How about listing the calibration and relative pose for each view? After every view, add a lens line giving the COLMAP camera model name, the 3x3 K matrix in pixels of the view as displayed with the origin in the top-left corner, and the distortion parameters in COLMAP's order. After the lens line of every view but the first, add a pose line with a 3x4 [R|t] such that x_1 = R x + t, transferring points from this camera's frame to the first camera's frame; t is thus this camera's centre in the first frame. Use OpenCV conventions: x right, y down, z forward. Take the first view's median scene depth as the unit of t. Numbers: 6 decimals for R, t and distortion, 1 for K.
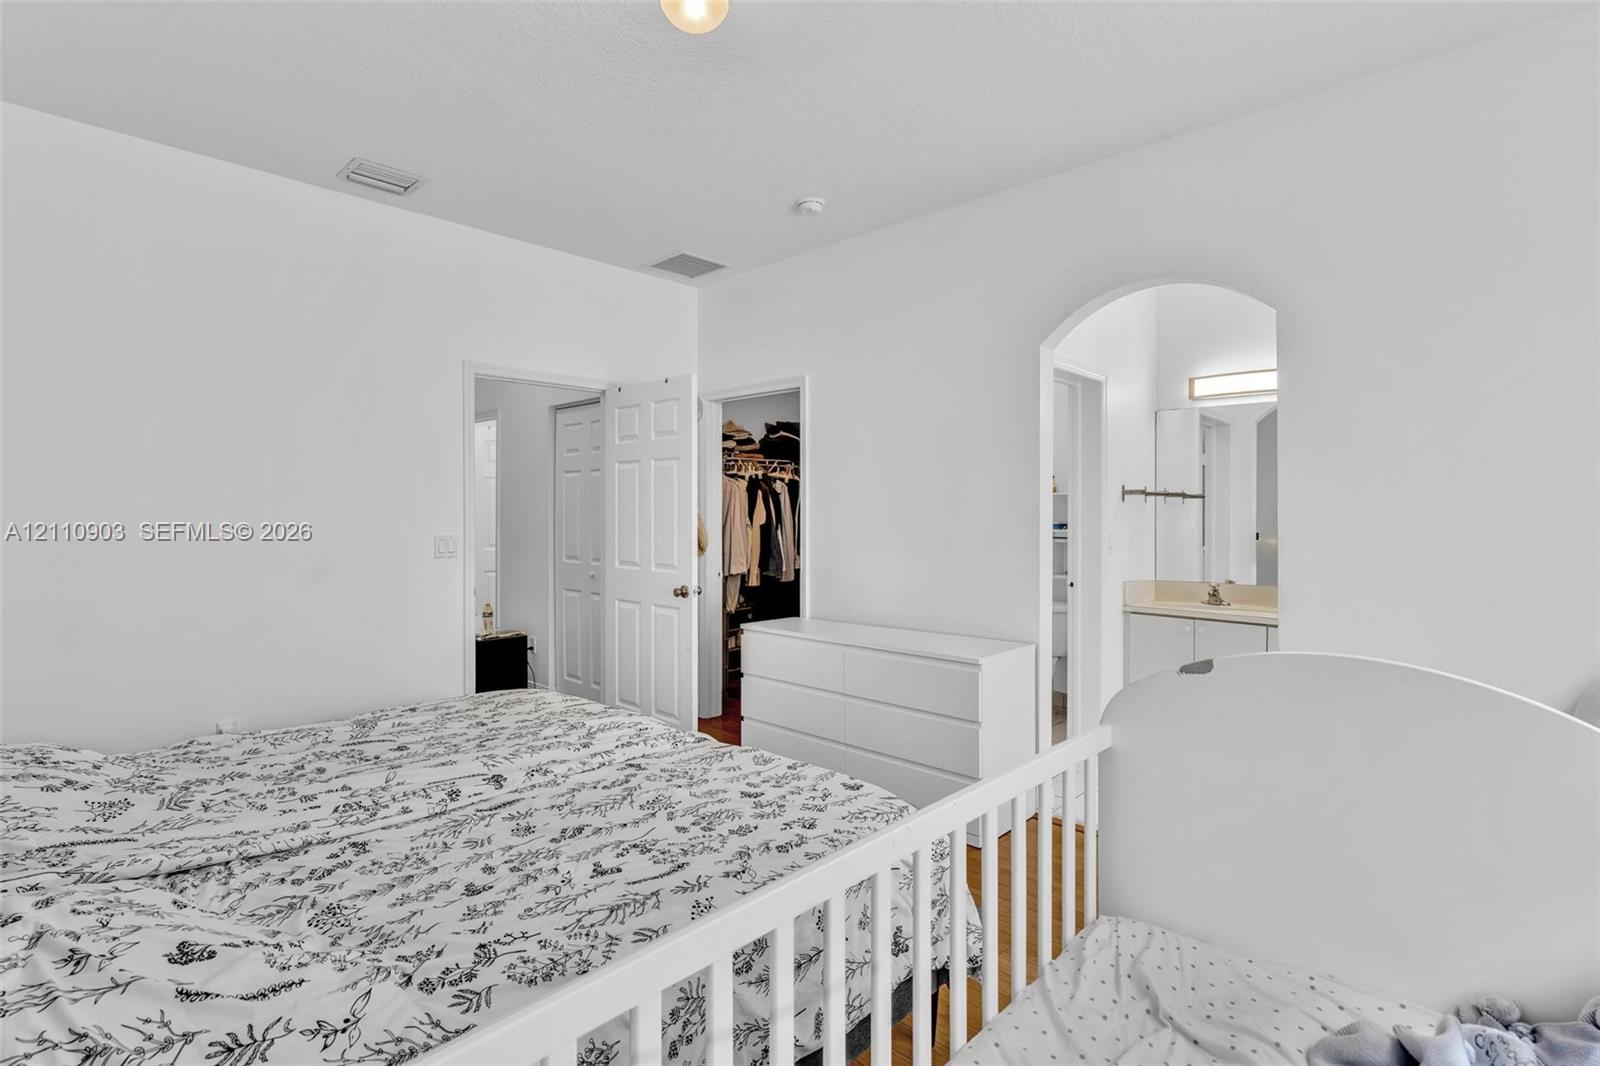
lens RADIAL K [[722.6, 0, 794.5], [0, 722.6, 511.3], [0, 0, 1]] dist [-0.000692, 0.000179]
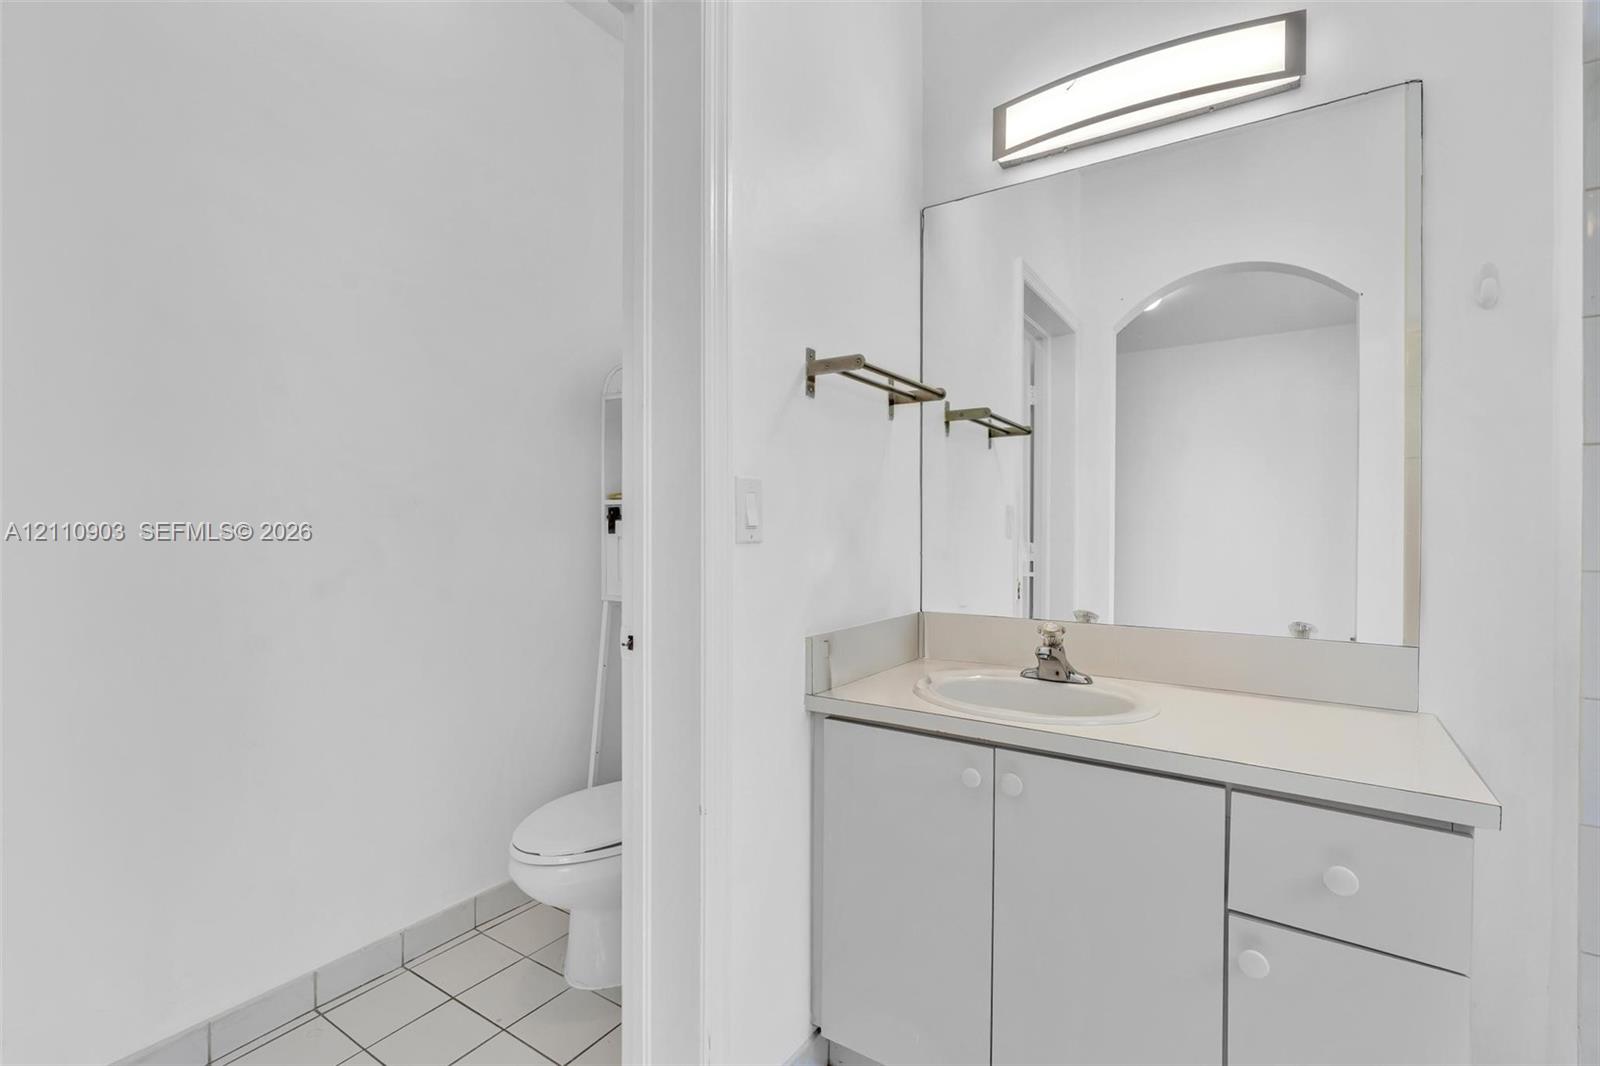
lens RADIAL K [[726.1, 0, 785.5], [0, 726.1, 532.0], [0, 0, 1]] dist [-0.007891, 0.000337]
pose [[0.983928, -0.000071, 0.178565, 0.380904], [-0.000135, 0.999999, 0.001140, 0.052153], [-0.178565, -0.001145, 0.983927, 0.659856]]
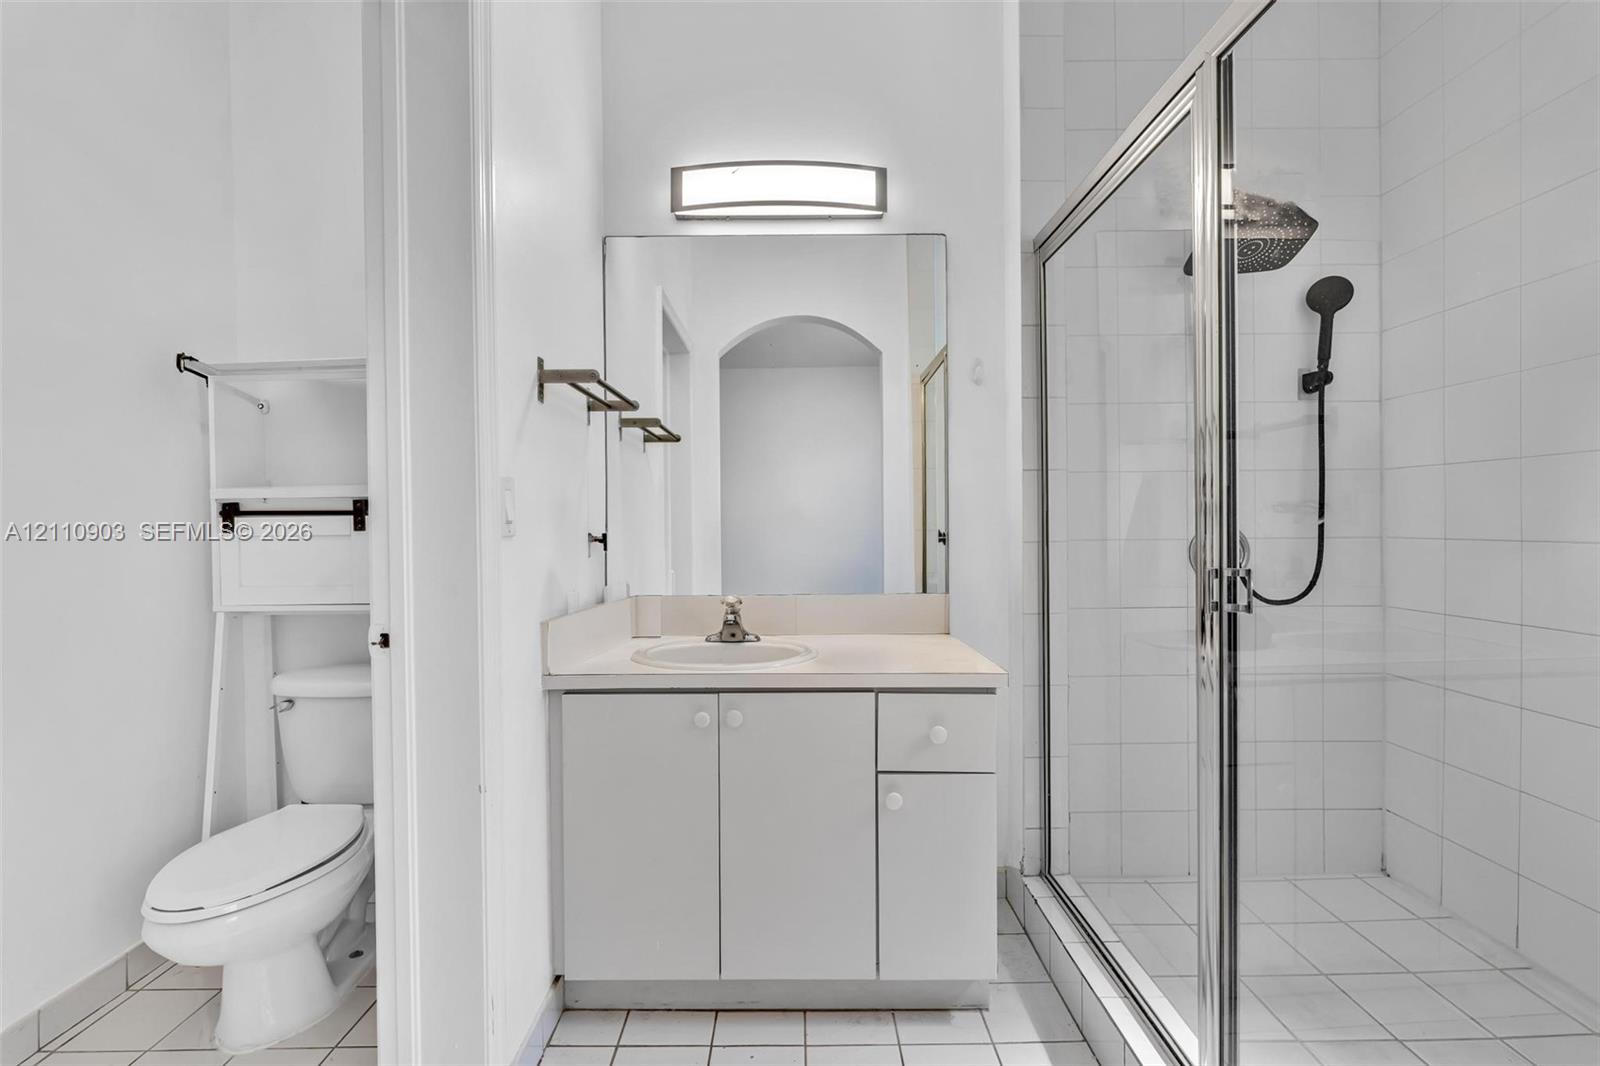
lens RADIAL K [[715.3, 0, 795.3], [0, 715.3, 528.5], [0, 0, 1]] dist [-0.006527, 0.001713]
pose [[0.714387, -0.013624, 0.699618, 0.287627], [0.011680, 0.999903, 0.007546, 0.052267], [-0.699654, 0.002781, 0.714477, 0.640900]]
